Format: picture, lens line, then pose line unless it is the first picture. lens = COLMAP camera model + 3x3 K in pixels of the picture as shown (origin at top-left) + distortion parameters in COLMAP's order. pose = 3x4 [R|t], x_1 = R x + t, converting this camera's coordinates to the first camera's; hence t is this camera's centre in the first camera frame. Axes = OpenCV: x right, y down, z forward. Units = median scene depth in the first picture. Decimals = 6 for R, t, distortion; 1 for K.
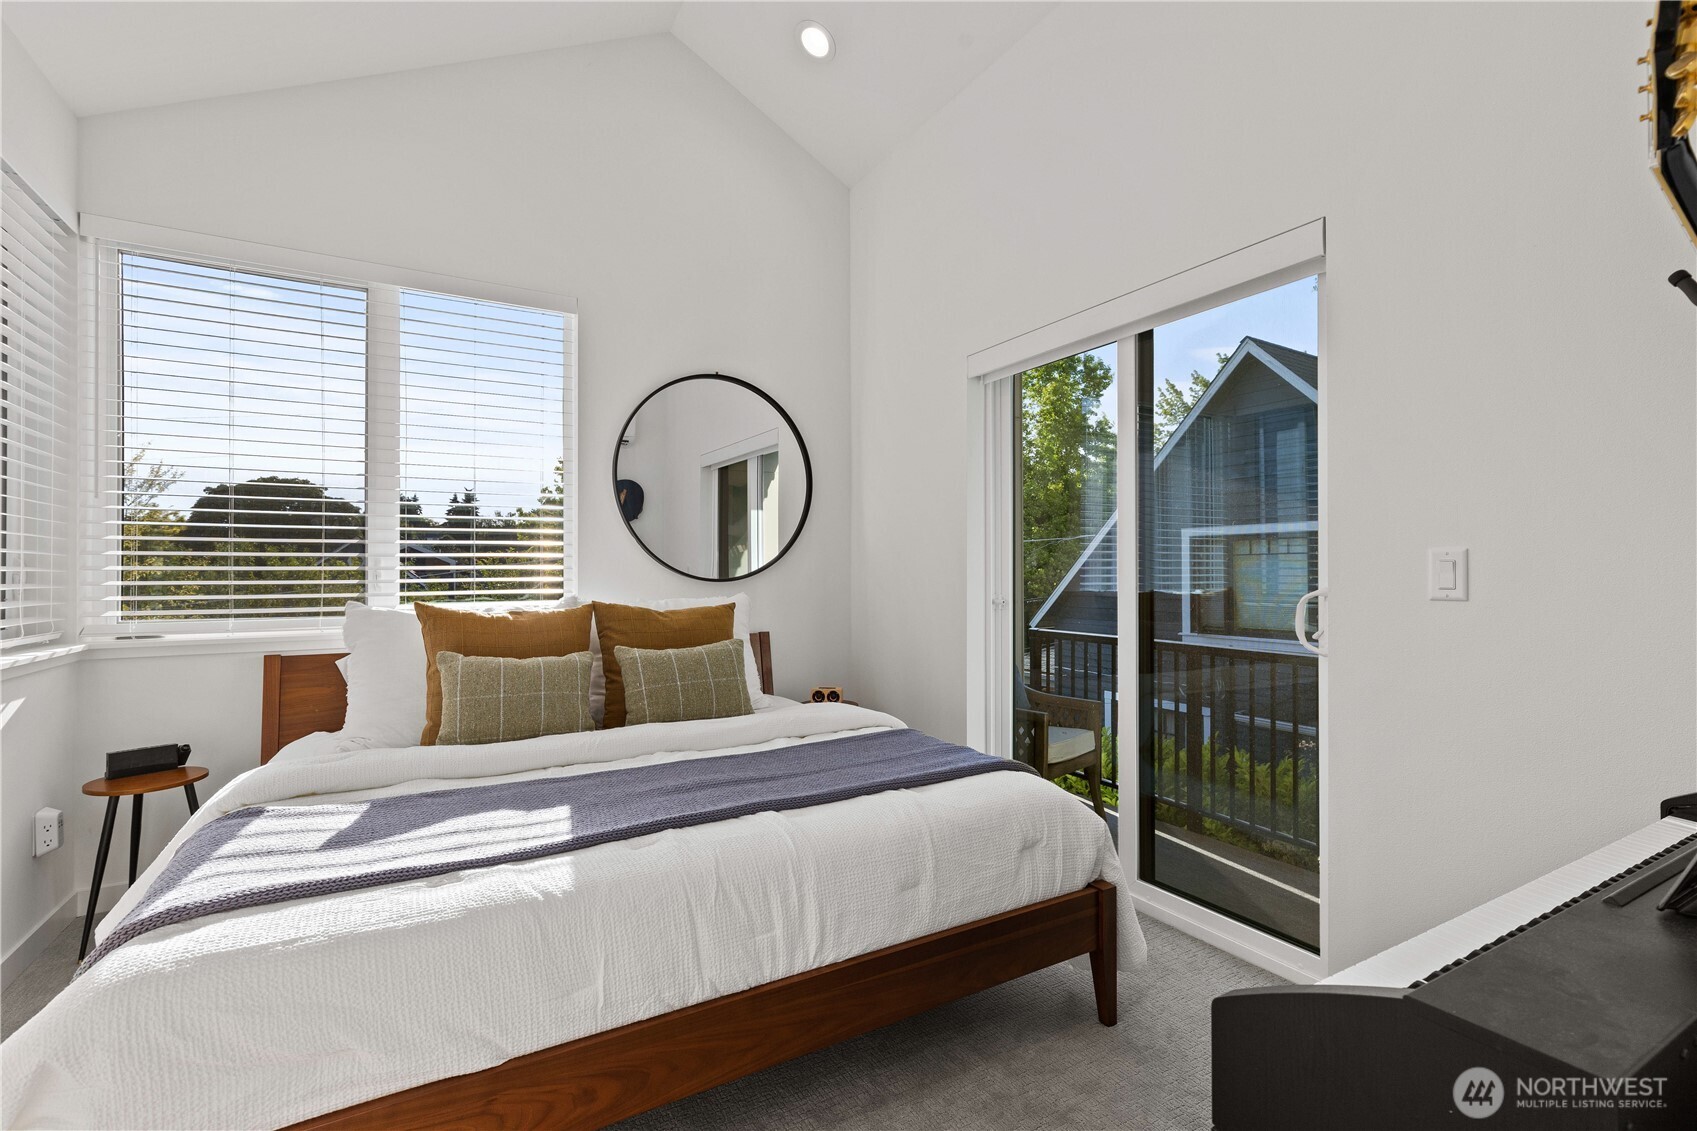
lens RADIAL K [[774.8, 0, 849.5], [0, 774.8, 568.2], [0, 0, 1]] dist [0.015783, -0.002596]
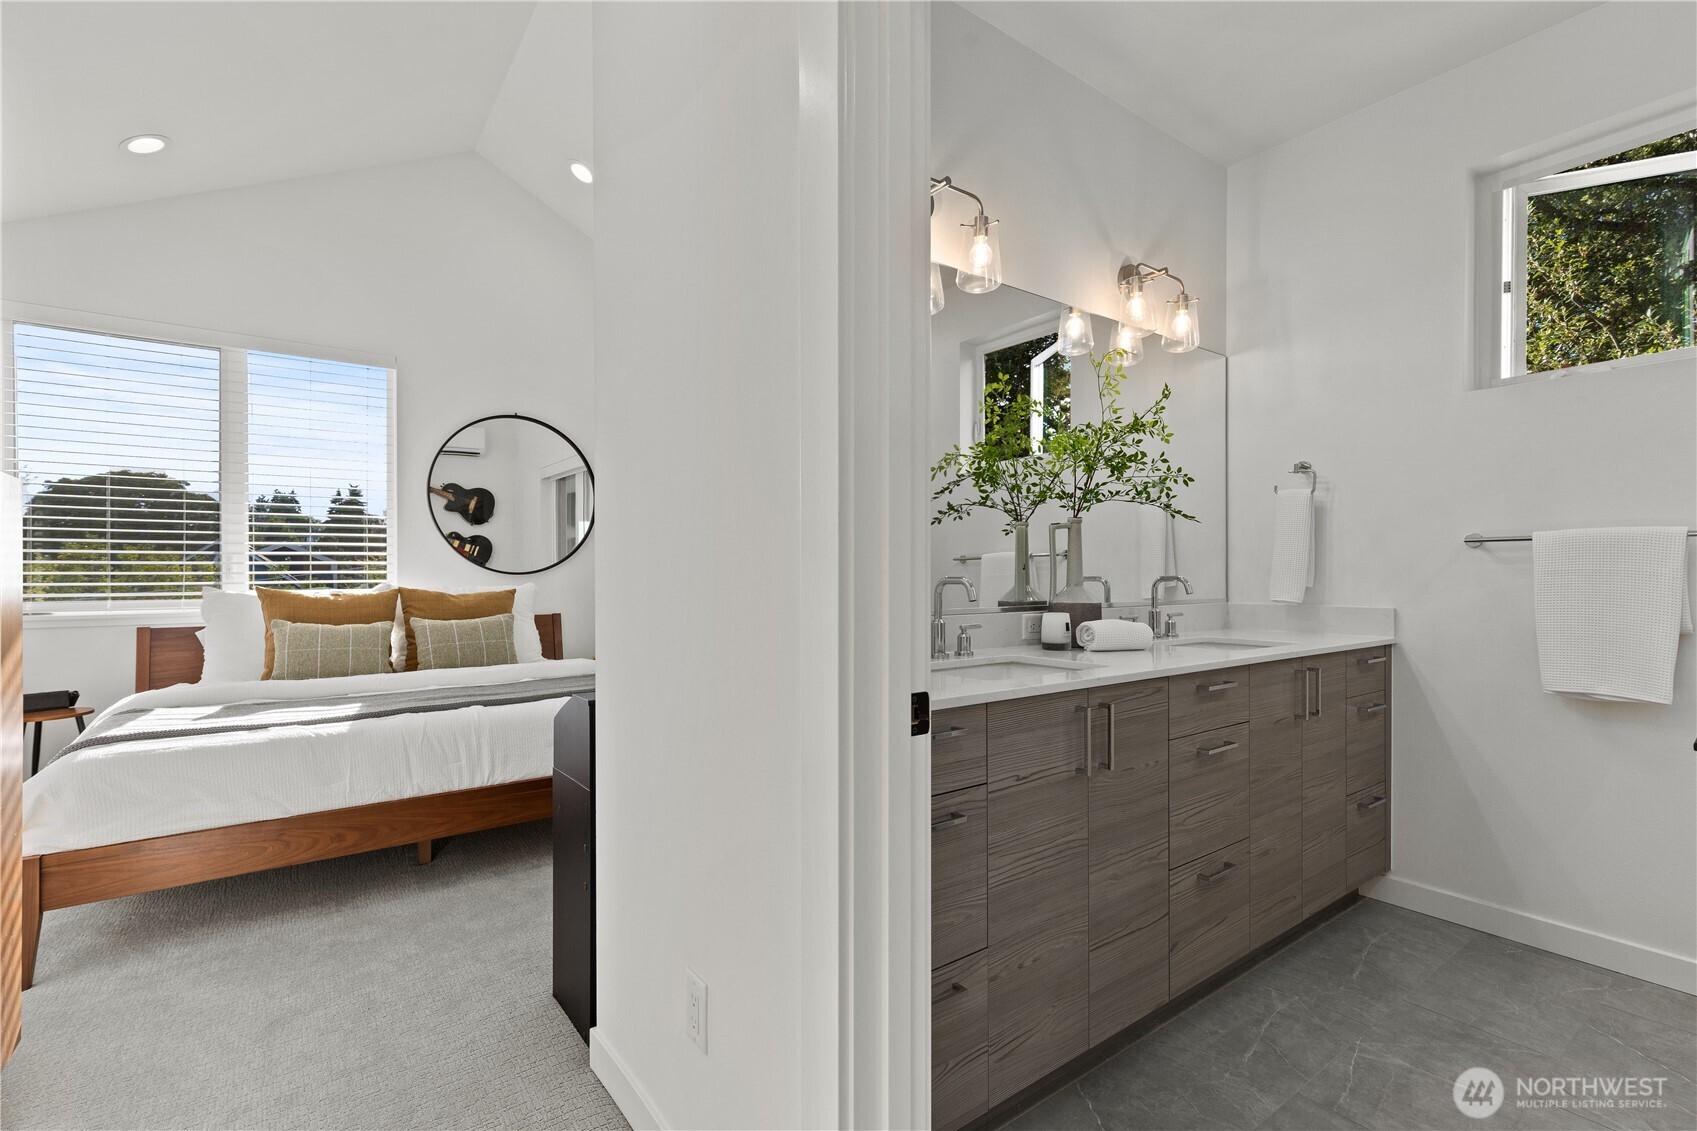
lens RADIAL K [[774.8, 0, 848.7], [0, 774.8, 571.0], [0, 0, 1]] dist [0.015783, -0.002596]
pose [[0.993833, 0.000992, 0.110881, 0.314390], [-0.001234, 0.999997, 0.002110, 0.010441], [-0.110879, -0.002234, 0.993831, -0.469781]]
